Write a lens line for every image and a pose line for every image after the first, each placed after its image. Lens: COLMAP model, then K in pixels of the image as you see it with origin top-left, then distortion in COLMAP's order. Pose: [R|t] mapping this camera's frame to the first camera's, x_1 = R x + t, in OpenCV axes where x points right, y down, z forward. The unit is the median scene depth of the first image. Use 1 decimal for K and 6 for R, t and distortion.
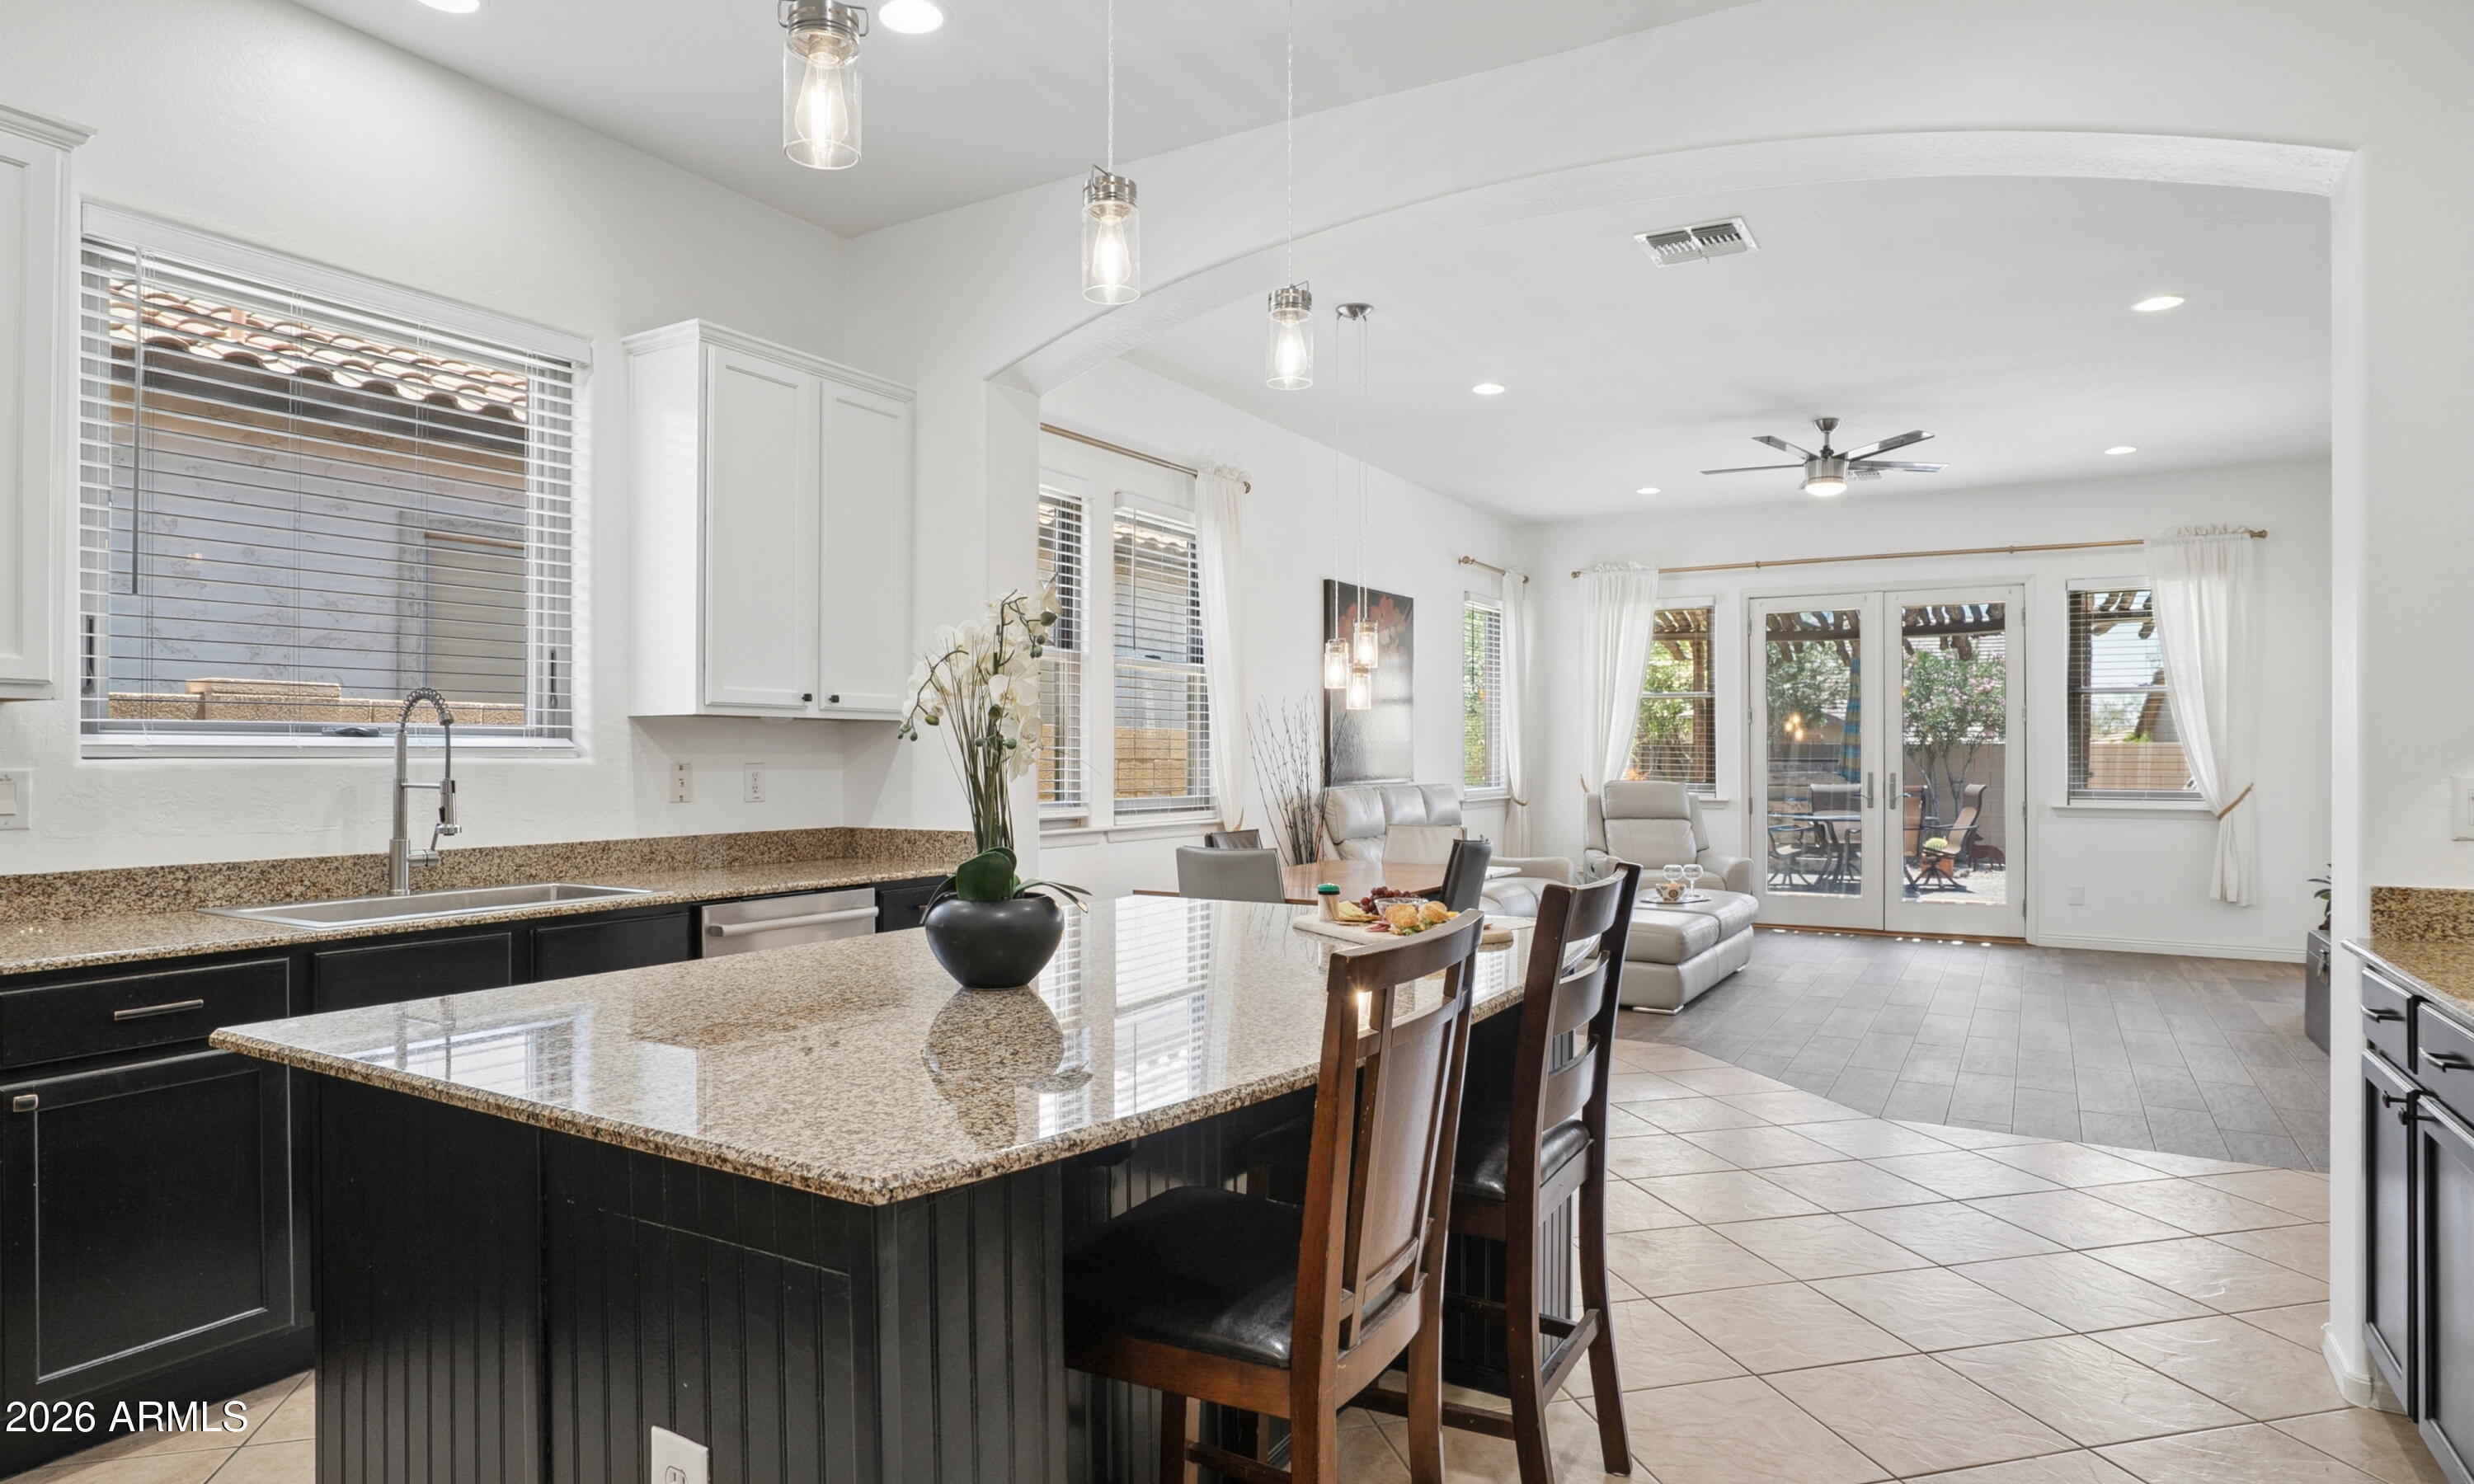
lens RADIAL K [[1380.2, 0, 1238.1], [0, 1380.2, 754.7], [0, 0, 1]] dist [-0.041209, 0.024875]
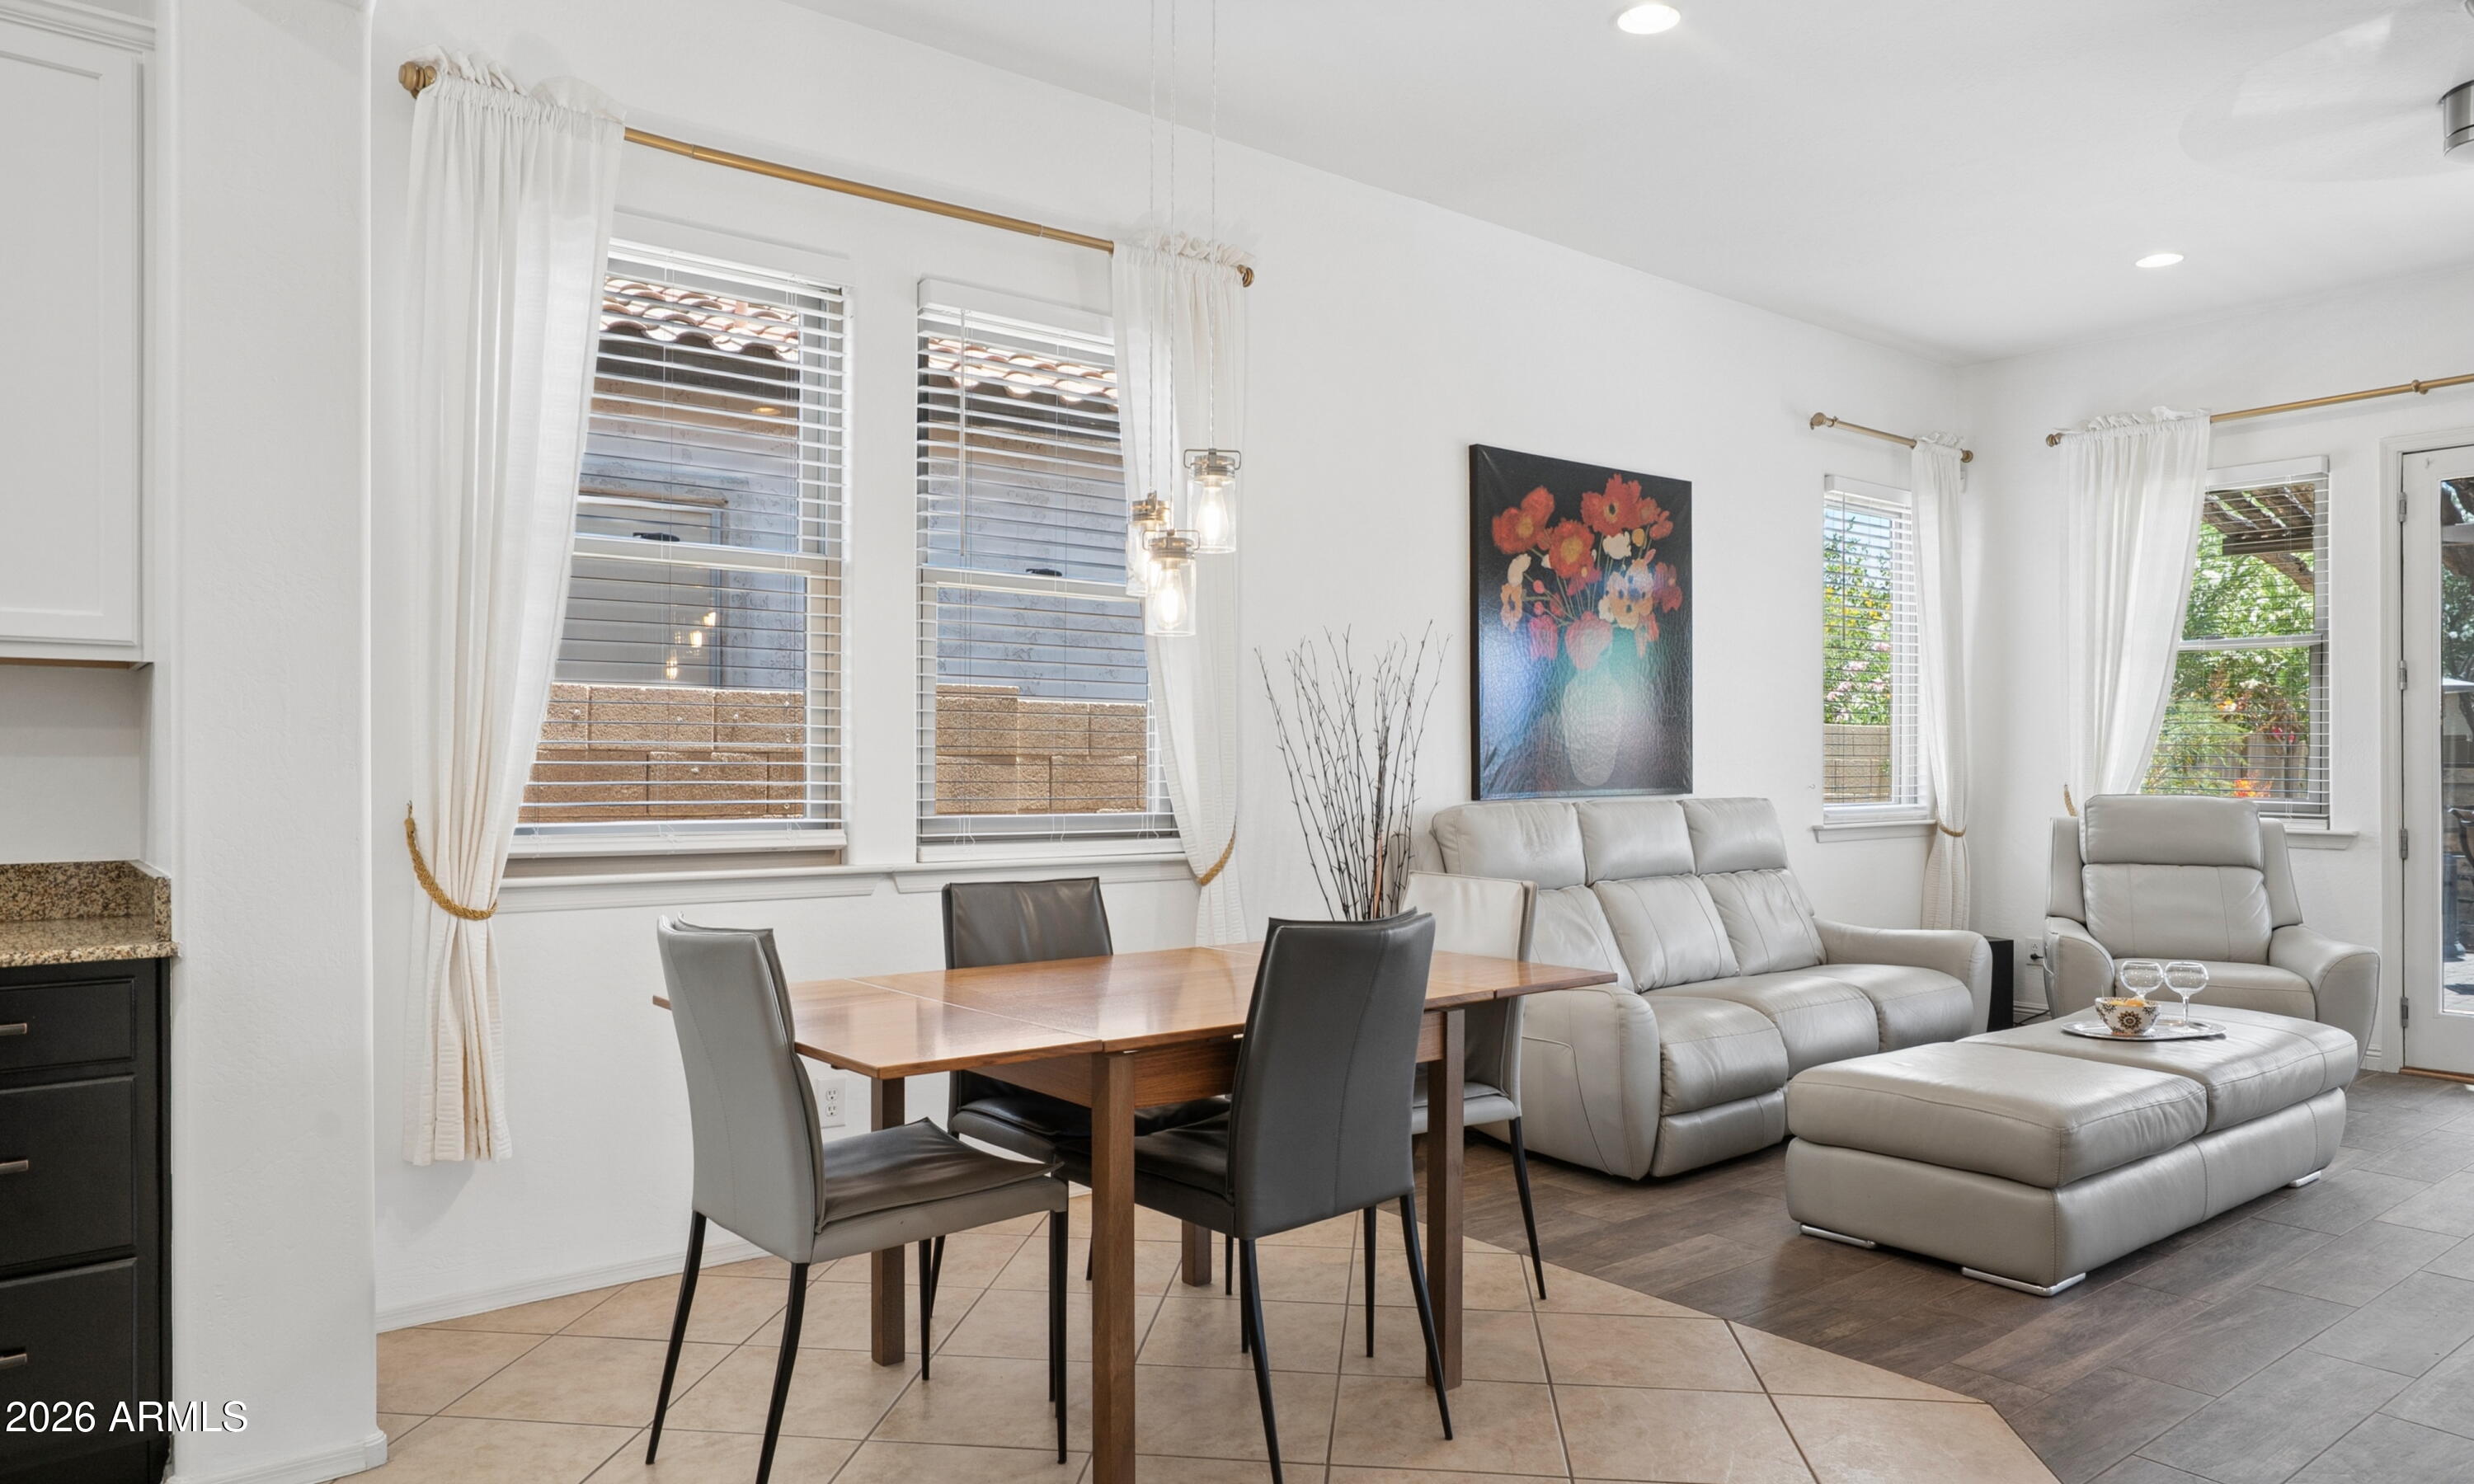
lens RADIAL K [[1612.5, 0, 1249.9], [0, 1612.5, 741.1], [0, 0, 1]] dist [-0.003099, 0.011157]
pose [[0.940115, -0.001494, -0.340854, 0.364720], [-0.002485, 0.999934, -0.011238, 0.011047], [0.340848, 0.011412, 0.940049, 0.569805]]
